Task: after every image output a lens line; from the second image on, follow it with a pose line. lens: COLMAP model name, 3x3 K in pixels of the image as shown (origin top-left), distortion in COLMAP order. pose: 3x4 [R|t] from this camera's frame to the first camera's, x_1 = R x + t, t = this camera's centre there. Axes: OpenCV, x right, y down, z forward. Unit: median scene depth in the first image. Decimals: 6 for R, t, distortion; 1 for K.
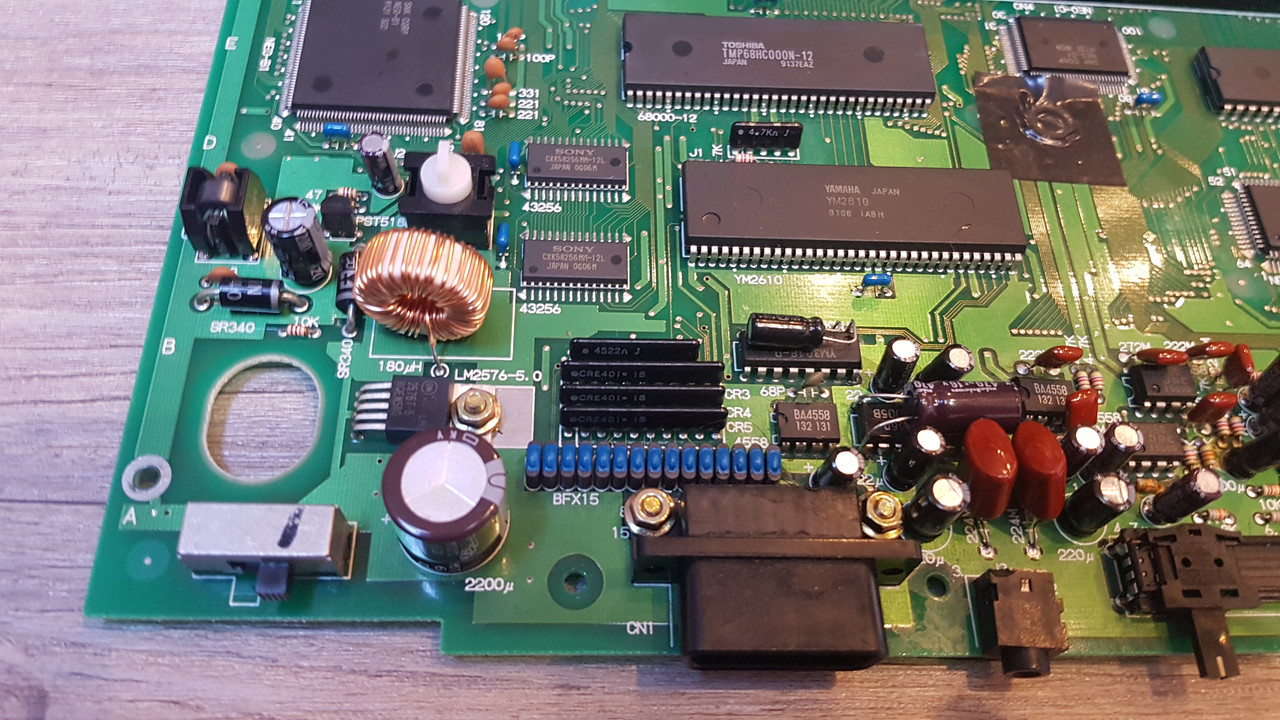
lens RADIAL K [[992.0, 0, 624.4], [0, 992.0, 359.7], [0, 0, 1]] dist [0.079318, -0.210743]
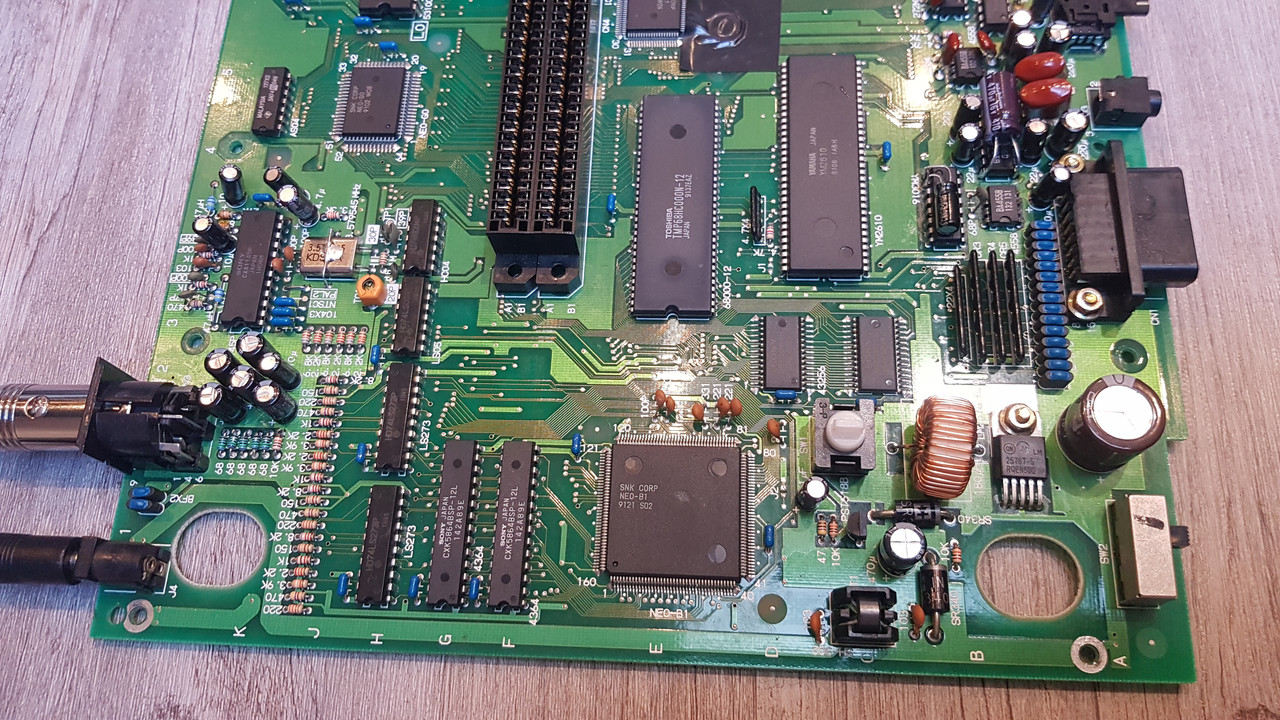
lens RADIAL K [[992.0, 0, 624.4], [0, 992.0, 359.7], [0, 0, 1]] dist [0.079318, -0.210743]
pose [[0.050628, -0.957048, 0.285475, -0.432648], [0.924057, 0.153329, 0.350155, -0.834378], [-0.378887, 0.246067, 0.892130, -0.048012]]
